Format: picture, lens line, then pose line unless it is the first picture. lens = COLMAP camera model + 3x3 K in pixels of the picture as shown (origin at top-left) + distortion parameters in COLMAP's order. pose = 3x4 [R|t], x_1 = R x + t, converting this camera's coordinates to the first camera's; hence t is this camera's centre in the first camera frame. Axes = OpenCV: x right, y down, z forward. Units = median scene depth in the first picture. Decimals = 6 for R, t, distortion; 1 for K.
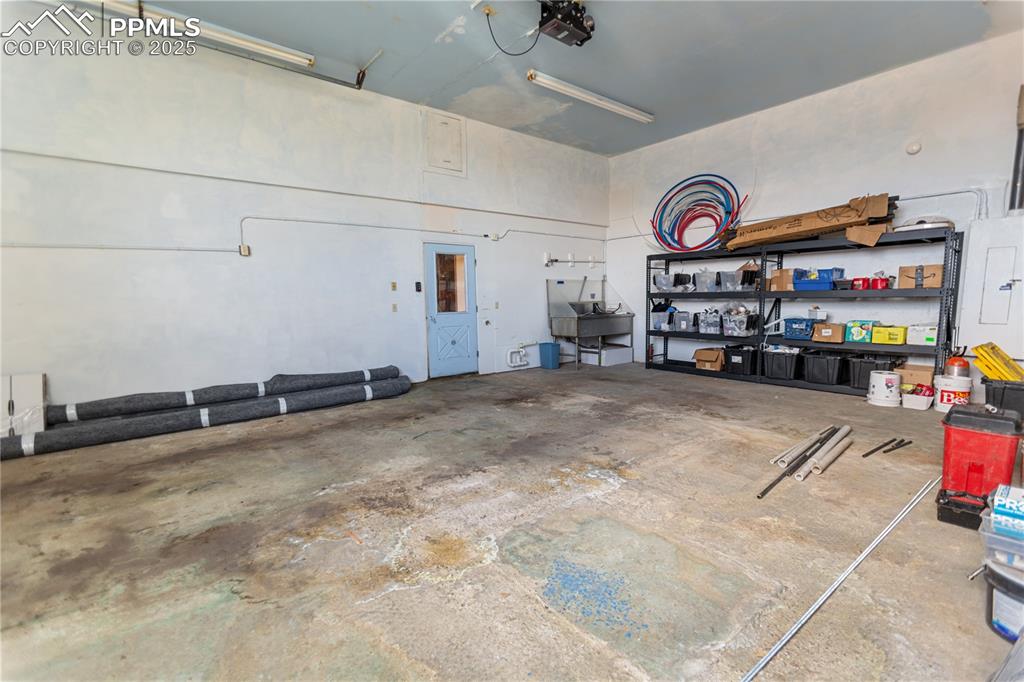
lens RADIAL K [[452.5, 0, 509.4], [0, 452.5, 347.8], [0, 0, 1]] dist [-0.012882, 0.007400]
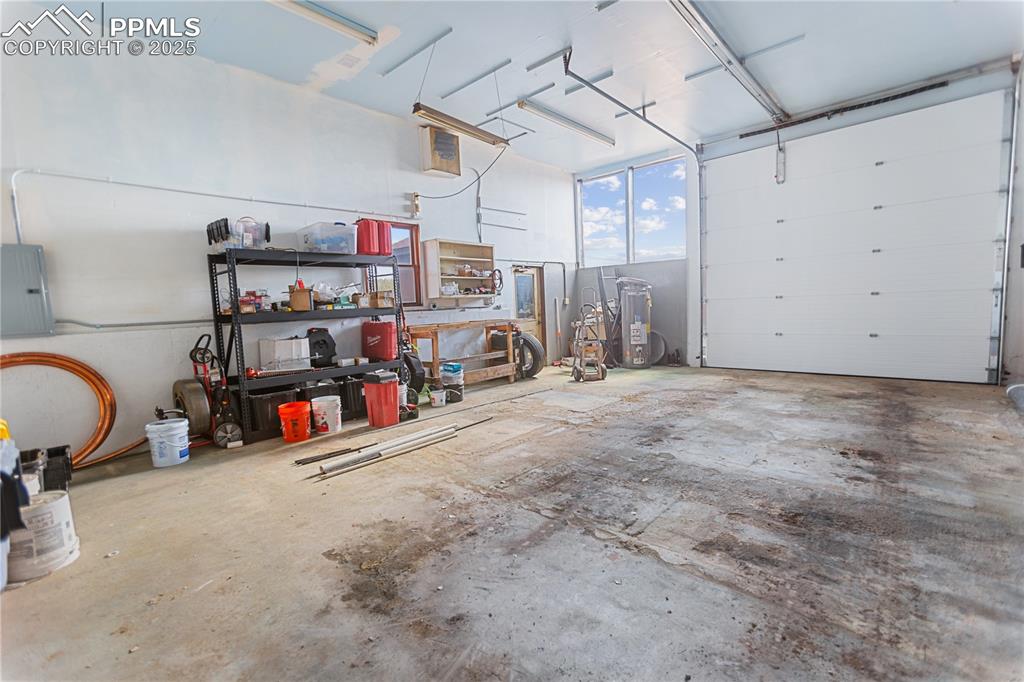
lens RADIAL K [[452.5, 0, 509.4], [0, 452.5, 347.8], [0, 0, 1]] dist [-0.012882, 0.007400]
pose [[-0.987584, 0.072365, -0.139431, 0.494140], [0.042276, 0.977264, 0.207767, -0.218560], [0.151296, 0.199293, -0.968190, 1.863986]]
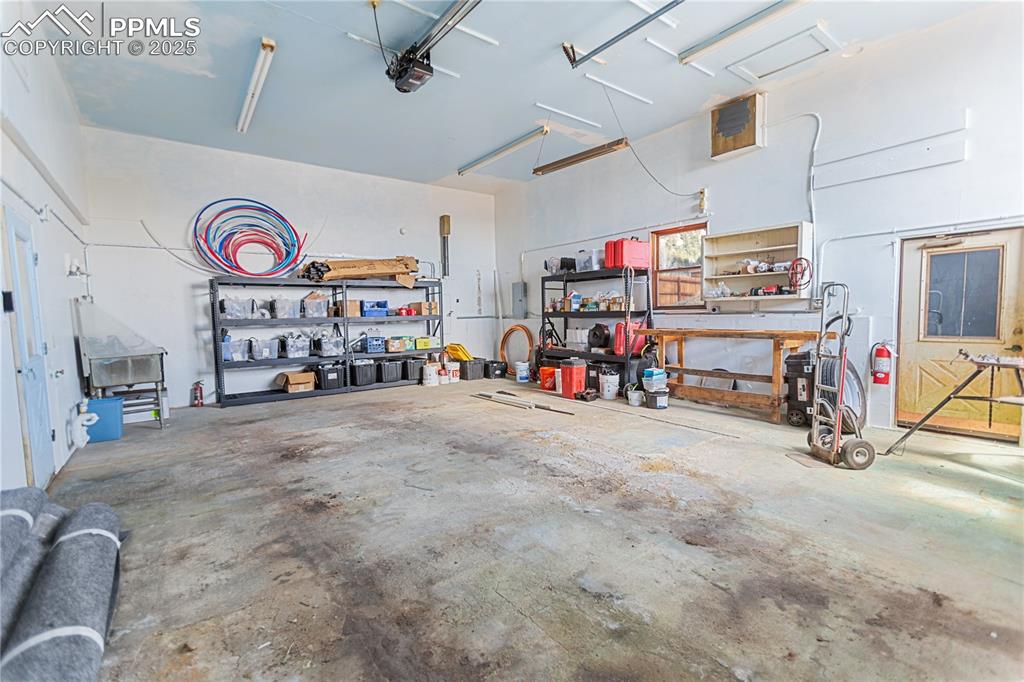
lens RADIAL K [[452.5, 0, 509.4], [0, 452.5, 347.8], [0, 0, 1]] dist [-0.012882, 0.007400]
pose [[0.028992, -0.058383, 0.997873, -1.004768], [0.131290, 0.989867, 0.054100, -0.078251], [-0.990920, 0.129442, 0.036363, 0.803944]]
